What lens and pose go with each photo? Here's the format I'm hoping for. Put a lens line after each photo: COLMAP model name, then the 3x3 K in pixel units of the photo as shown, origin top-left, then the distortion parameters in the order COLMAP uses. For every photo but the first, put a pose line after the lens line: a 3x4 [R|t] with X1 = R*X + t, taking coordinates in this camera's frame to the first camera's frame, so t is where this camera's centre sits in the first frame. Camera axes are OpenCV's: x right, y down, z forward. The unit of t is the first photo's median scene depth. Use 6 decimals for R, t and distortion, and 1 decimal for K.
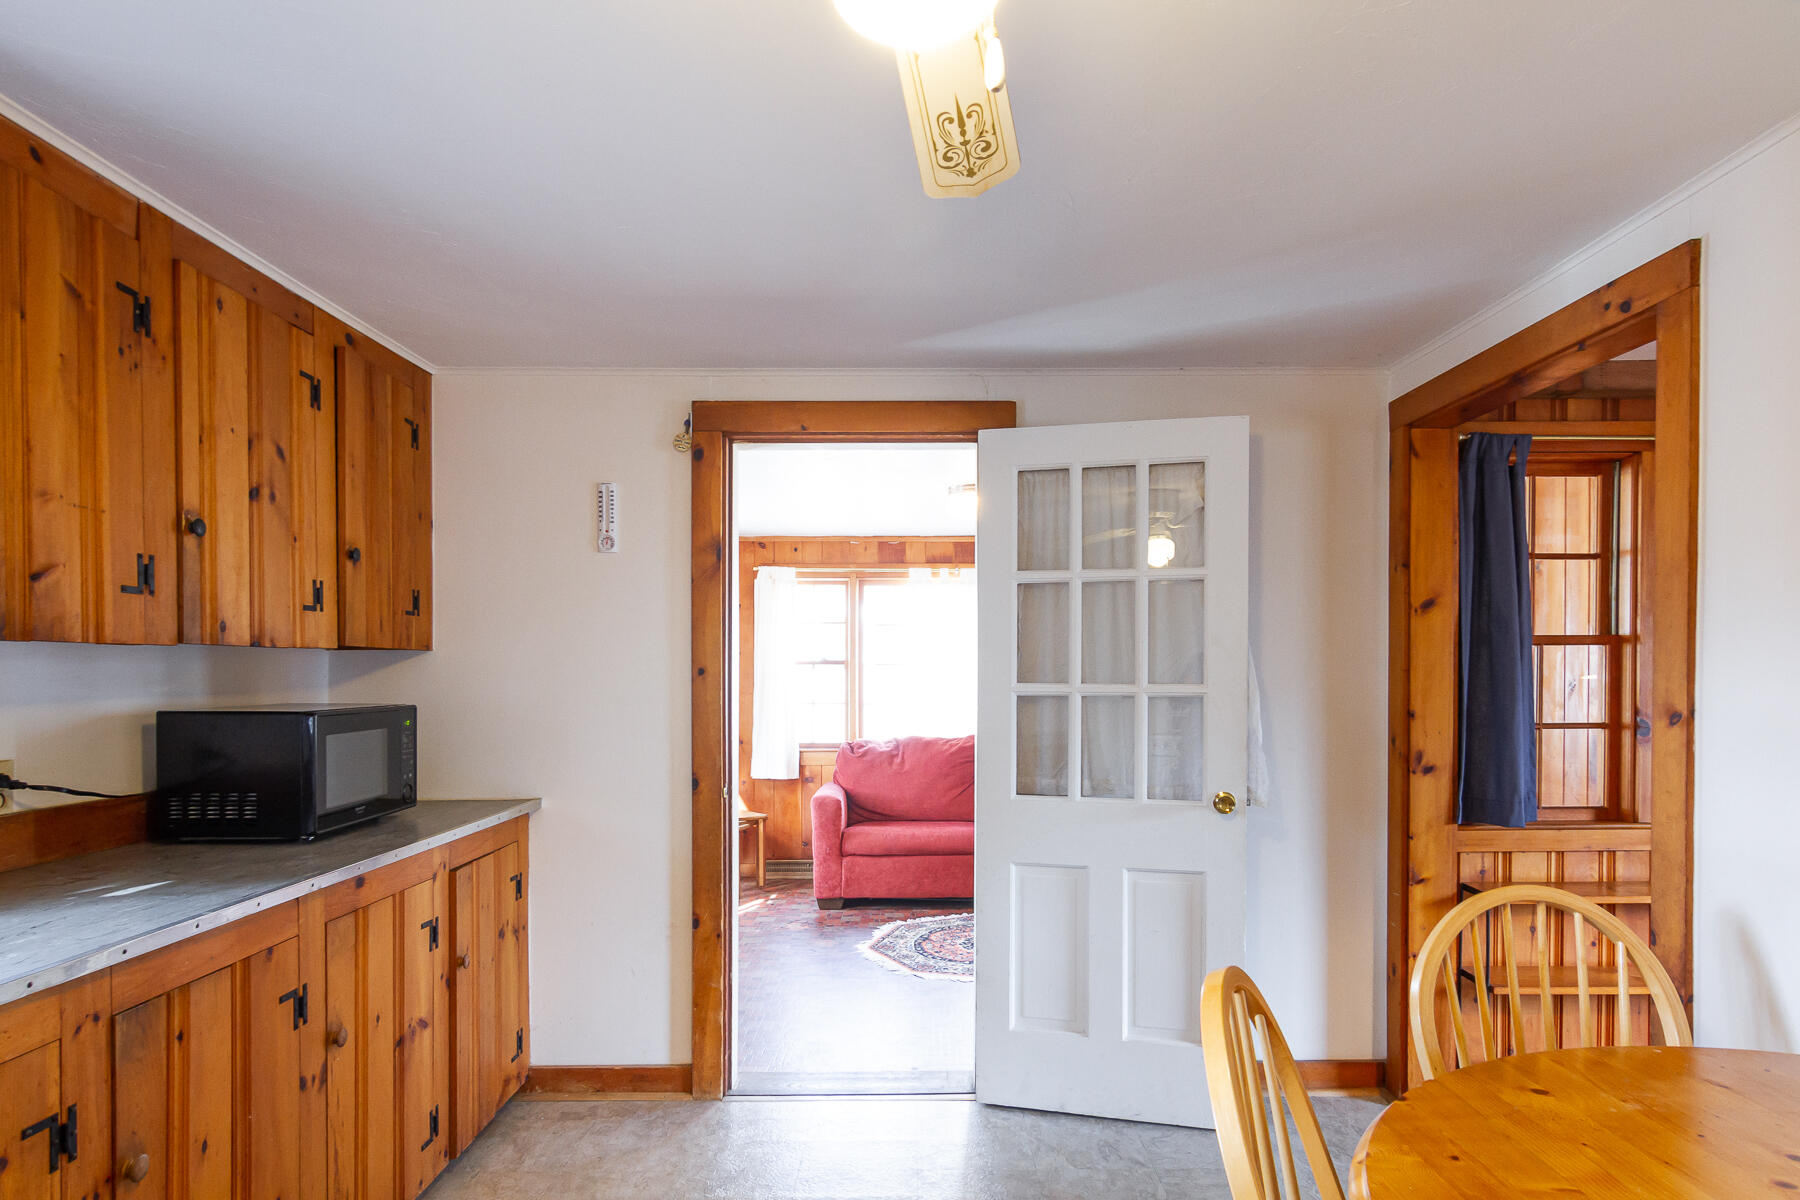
lens RADIAL K [[1032.9, 0, 923.5], [0, 1032.9, 689.3], [0, 0, 1]] dist [-0.000769, 0.000668]
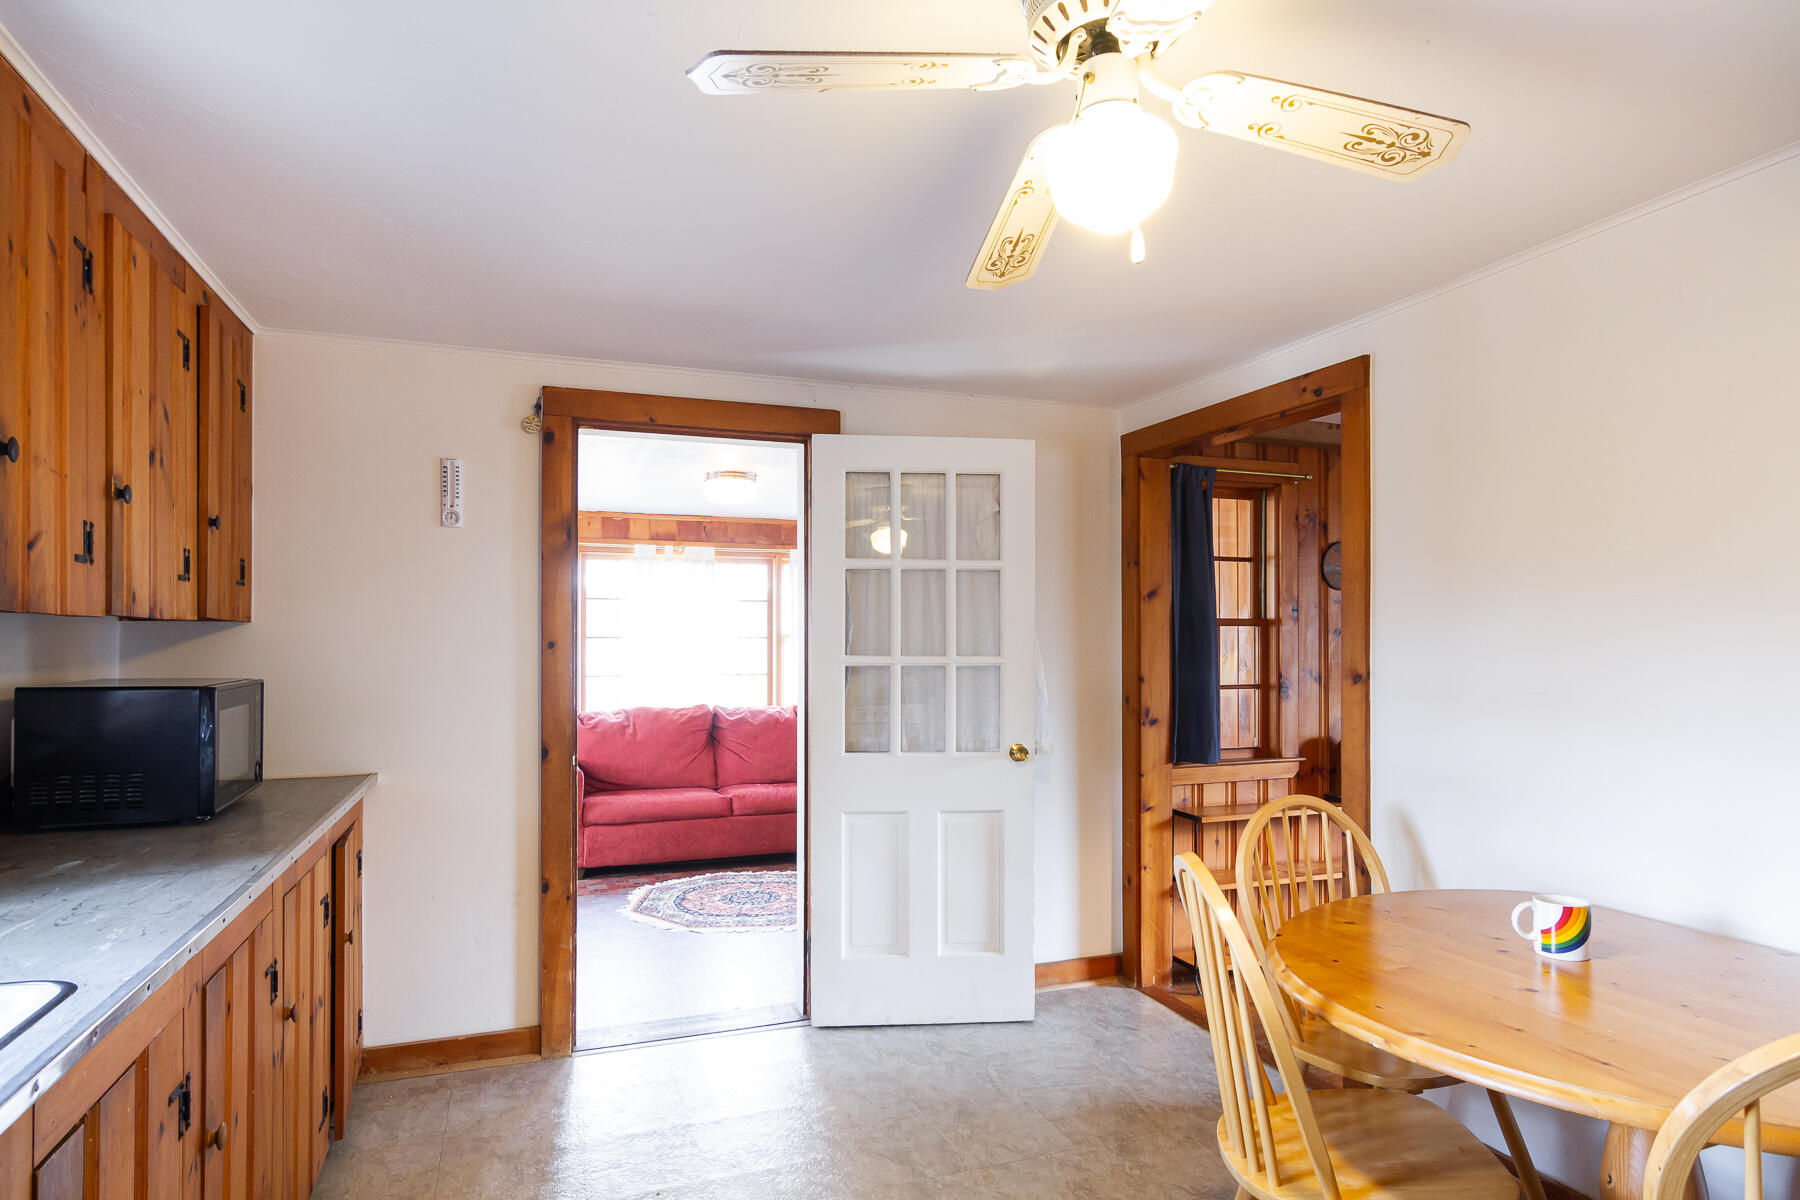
lens RADIAL K [[1013.3, 0, 899.0], [0, 1013.3, 641.8], [0, 0, 1]] dist [-0.001259, 0.000801]
pose [[0.940675, 0.002769, 0.339298, -0.230880], [0.003842, 0.999816, -0.018811, 0.000331], [-0.339288, 0.018998, 0.940491, -0.080646]]
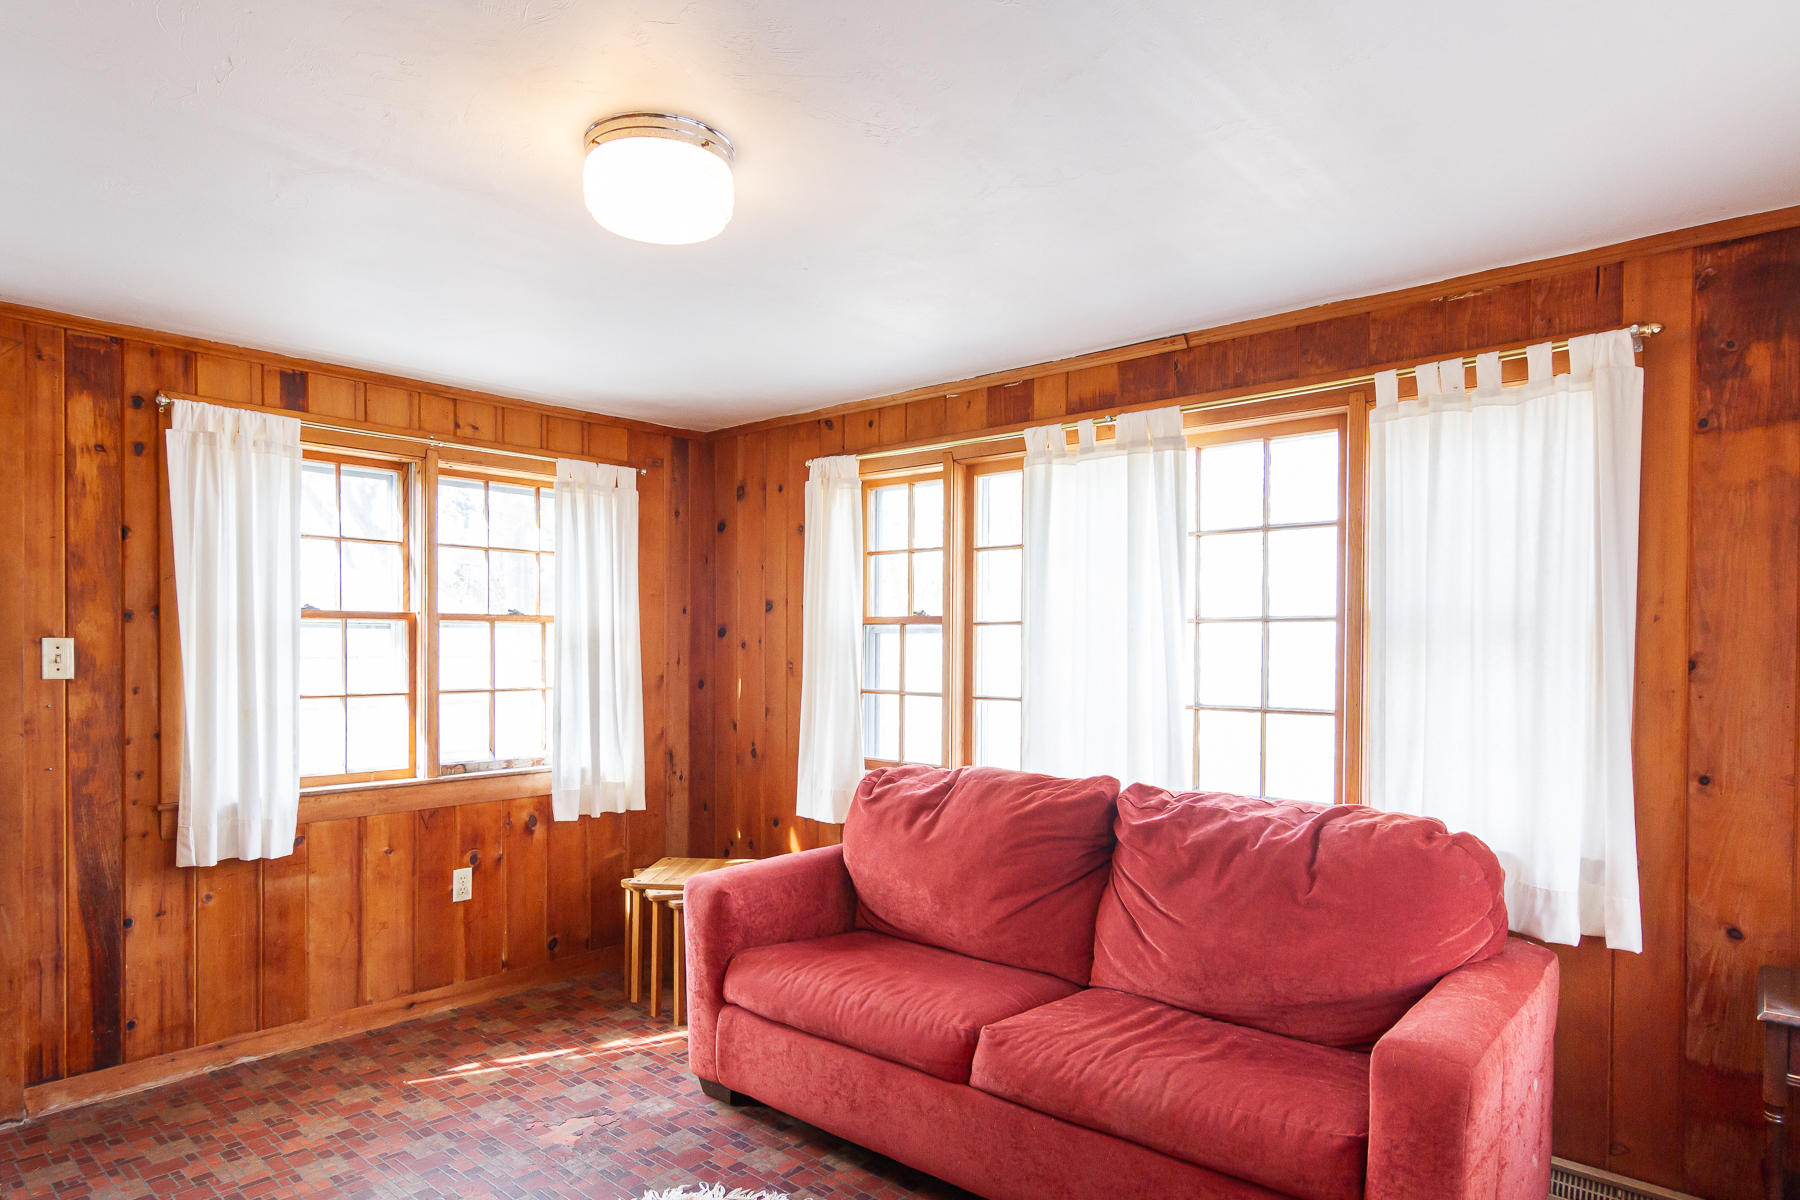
lens RADIAL K [[1073.9, 0, 845.5], [0, 1073.9, 665.6], [0, 0, 1]] dist [0.001288, 0.000716]
pose [[0.734899, 0.018990, -0.677910, 0.583884], [-0.014728, 0.999819, 0.012042, -0.020026], [0.678016, 0.001134, 0.735046, 1.204807]]
